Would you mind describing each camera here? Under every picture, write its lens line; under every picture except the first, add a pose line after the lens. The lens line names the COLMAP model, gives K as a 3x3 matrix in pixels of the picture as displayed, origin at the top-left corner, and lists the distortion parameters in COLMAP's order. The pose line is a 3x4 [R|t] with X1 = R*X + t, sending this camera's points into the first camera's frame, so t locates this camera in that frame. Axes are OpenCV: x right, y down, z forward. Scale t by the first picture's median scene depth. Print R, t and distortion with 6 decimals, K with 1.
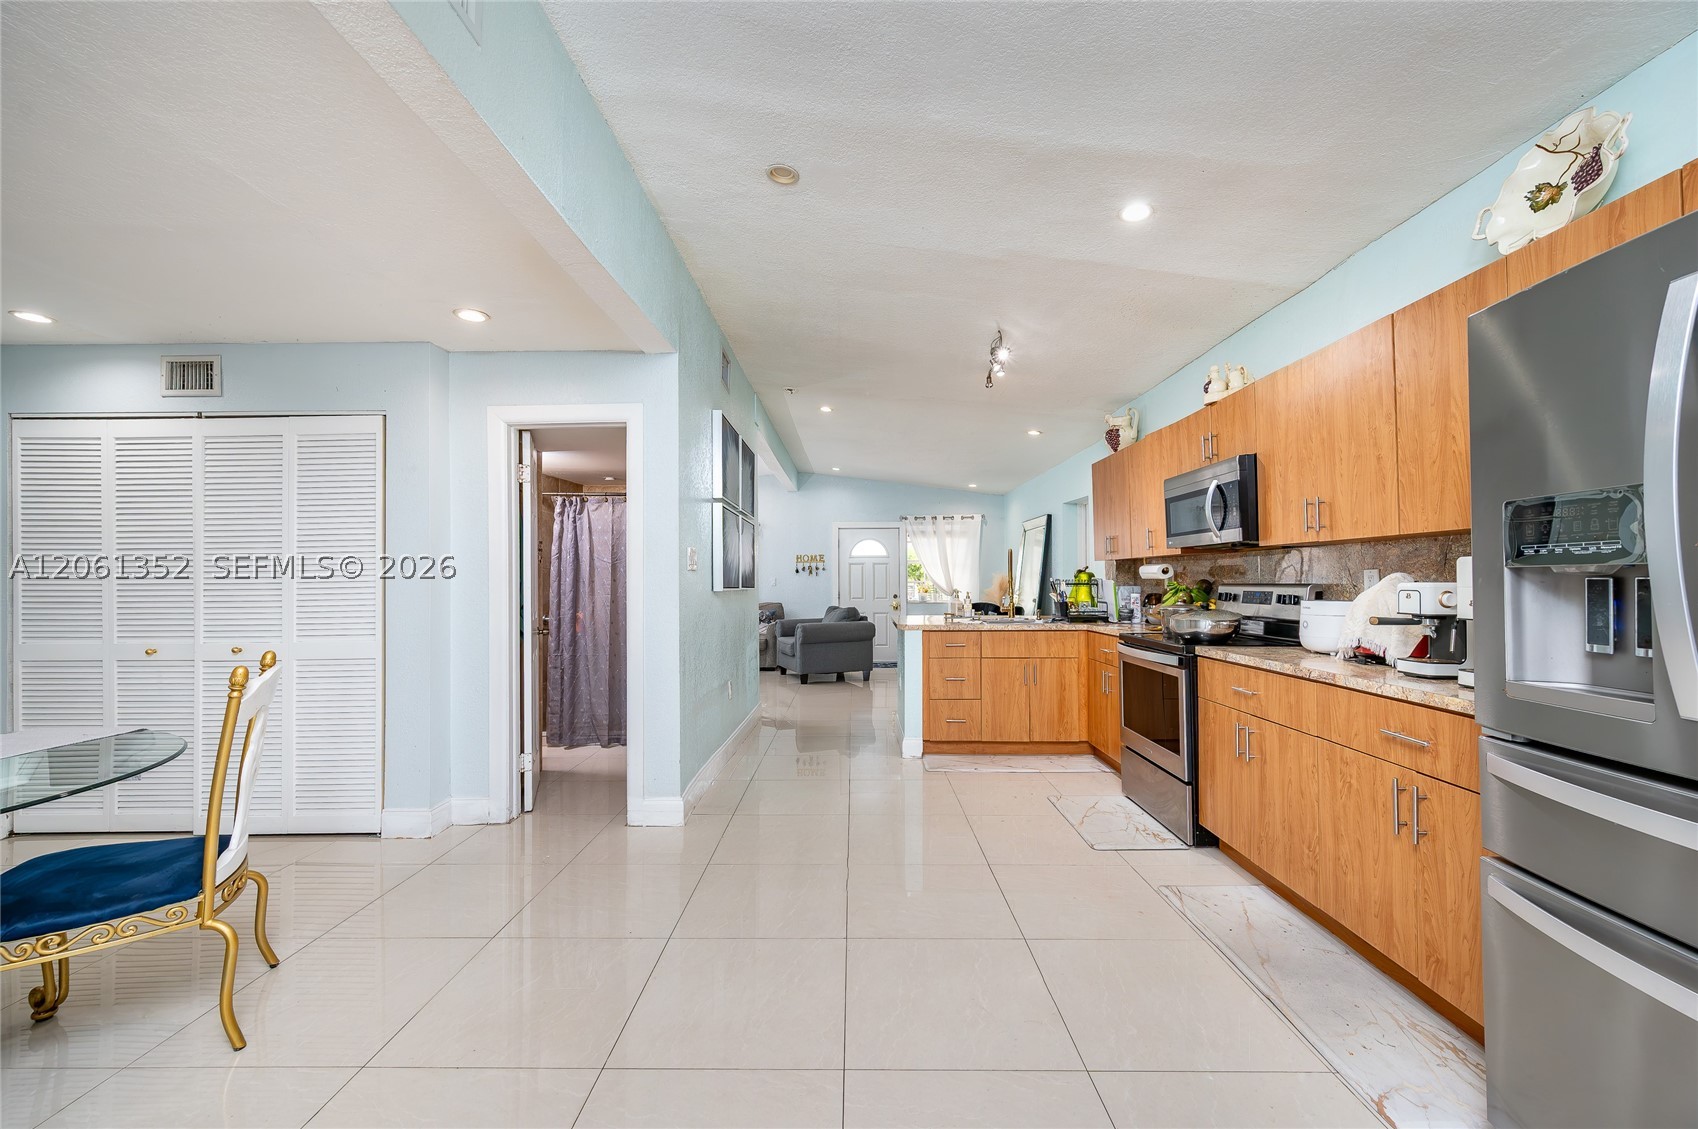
lens RADIAL K [[703.7, 0, 841.7], [0, 703.7, 594.1], [0, 0, 1]] dist [0.001822, 0.000543]
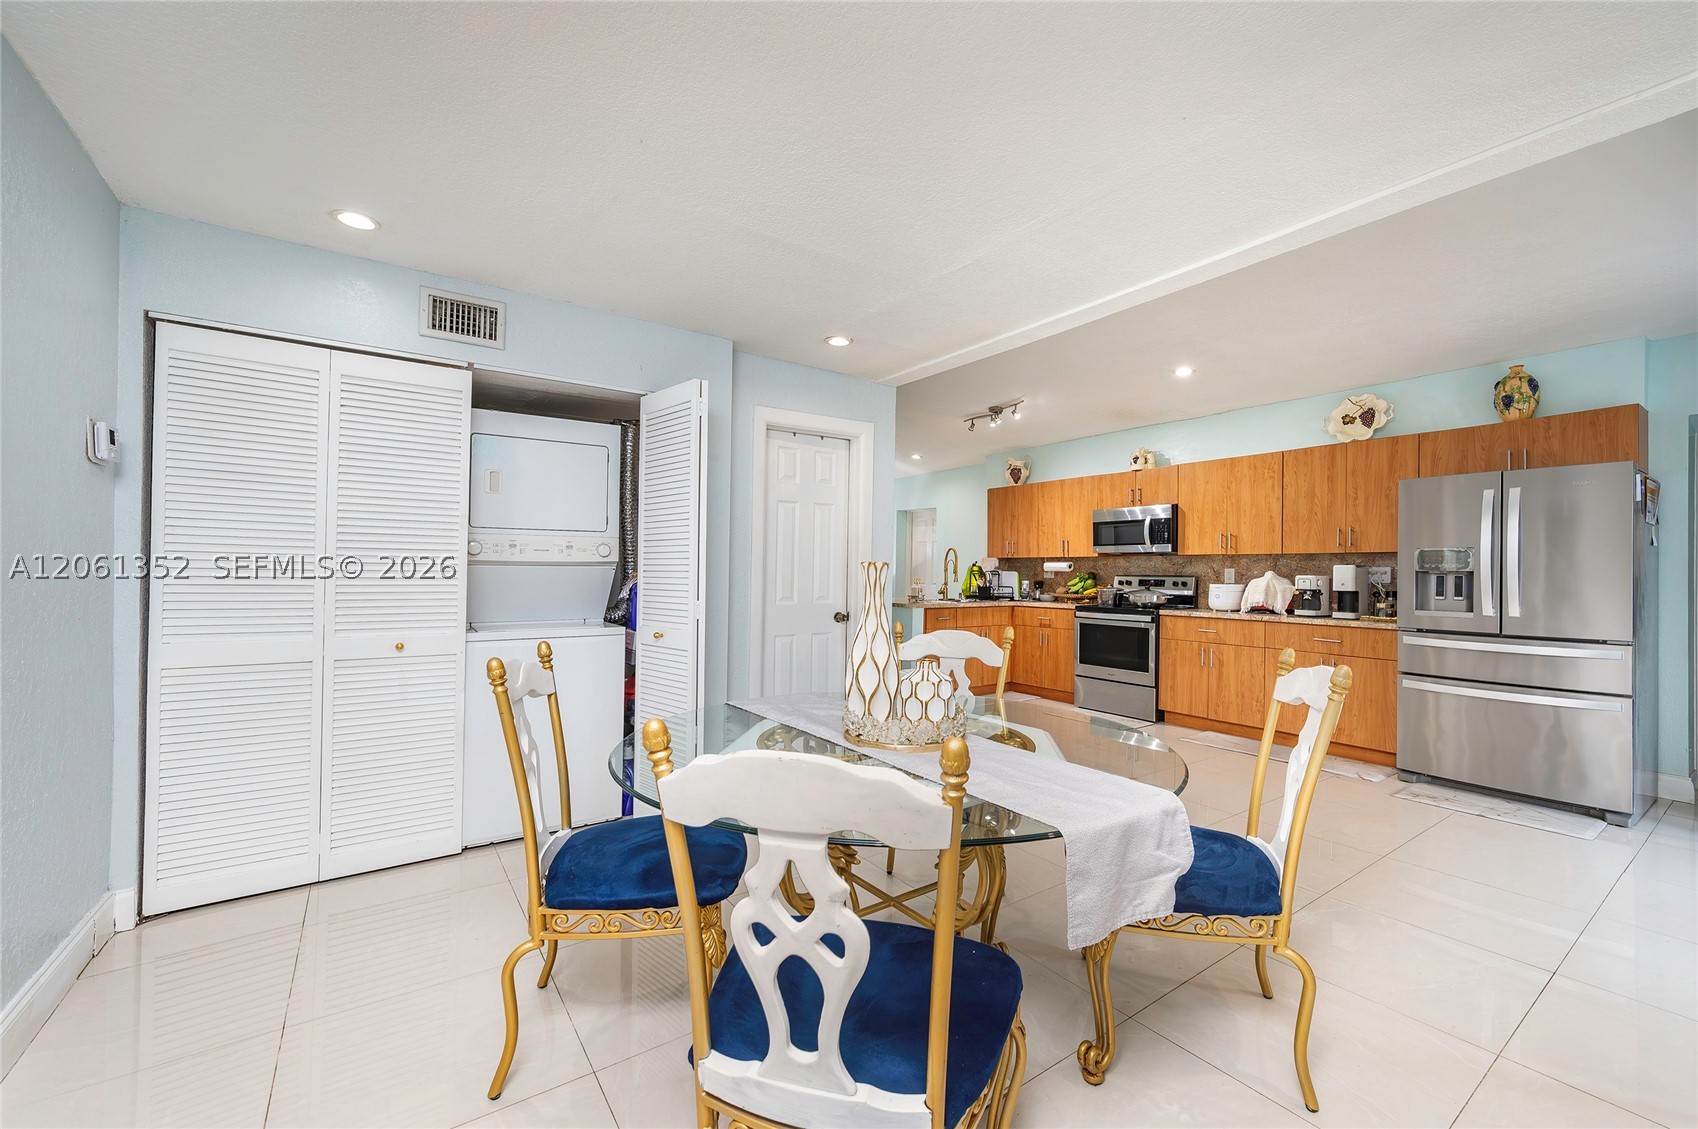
lens RADIAL K [[695.8, 0, 875.2], [0, 695.8, 606.0], [0, 0, 1]] dist [-0.001272, -0.000068]
pose [[0.795613, -0.018047, 0.605537, -1.024524], [-0.001886, 0.999478, 0.032266, 0.007028], [-0.605803, -0.026813, 0.795163, 0.028996]]
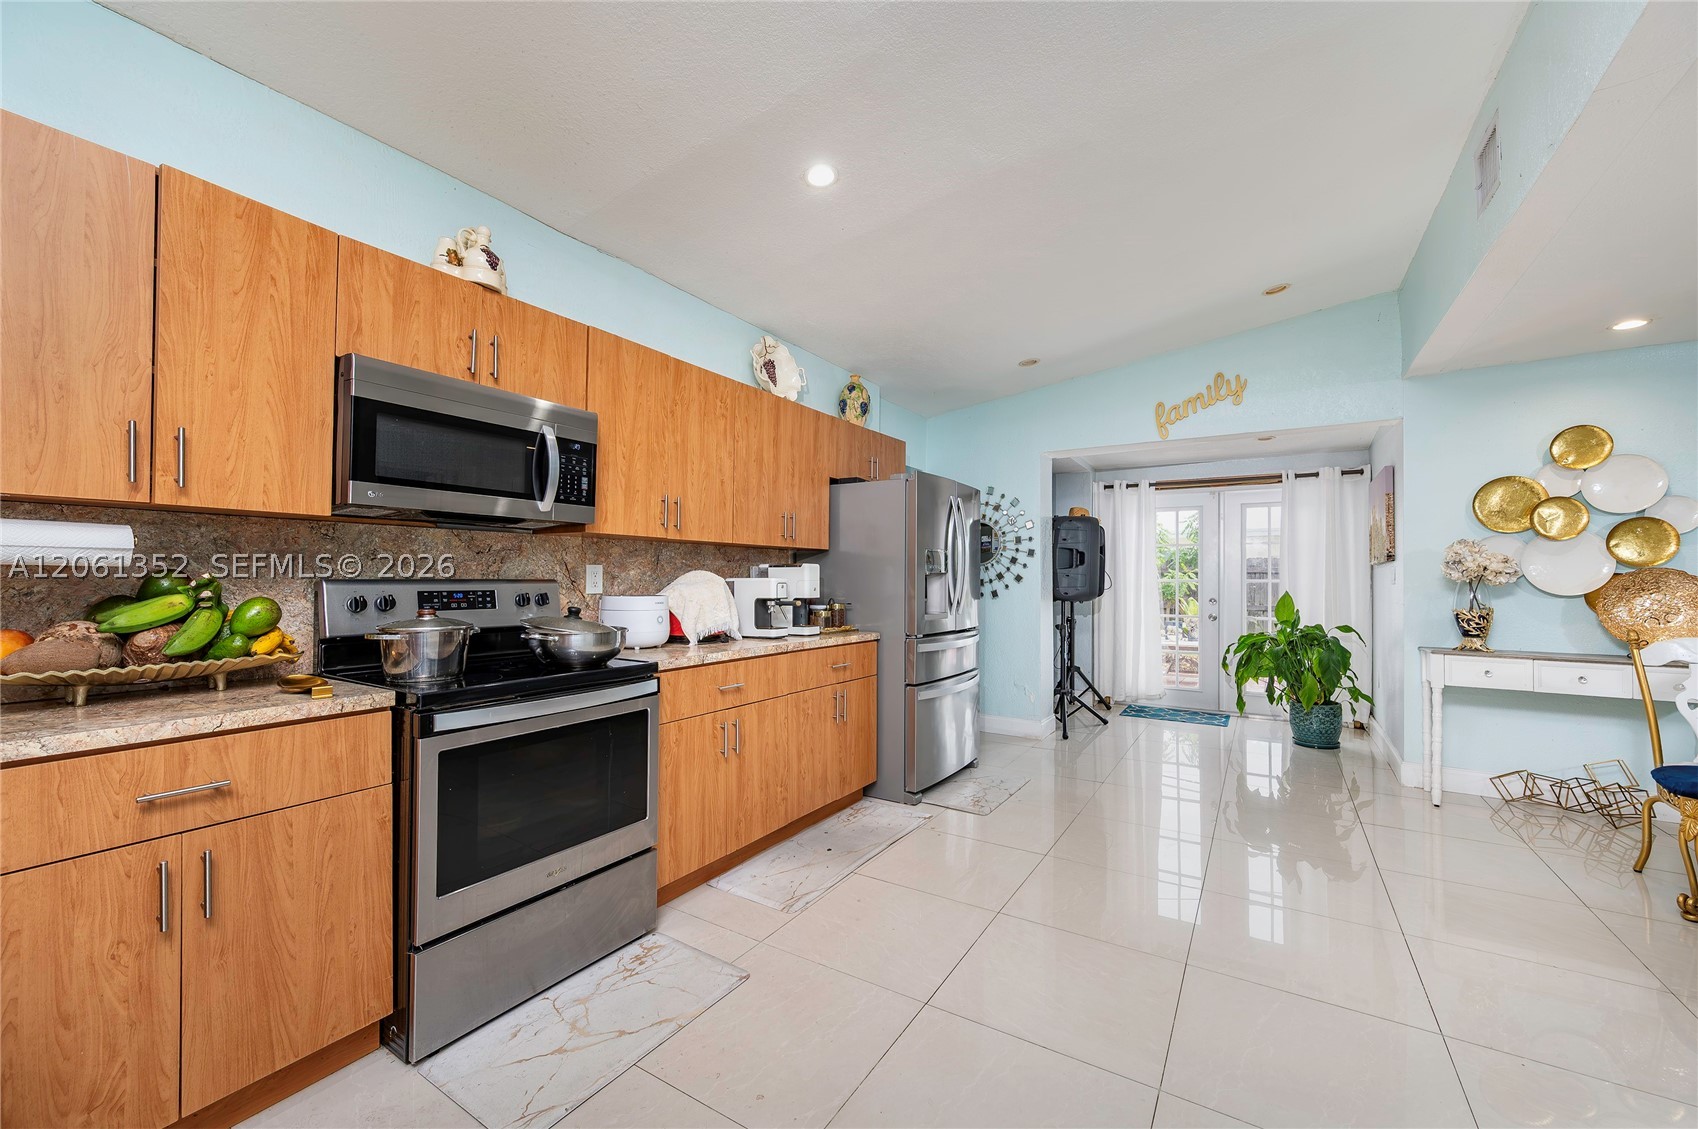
lens RADIAL K [[677.0, 0, 836.5], [0, 677.0, 570.8], [0, 0, 1]] dist [0.003902, 0.000560]
pose [[-0.852669, 0.009062, 0.522374, -0.046540], [0.010886, 0.999941, 0.000422, -0.019393], [-0.522339, 0.006047, -0.852717, 1.357284]]
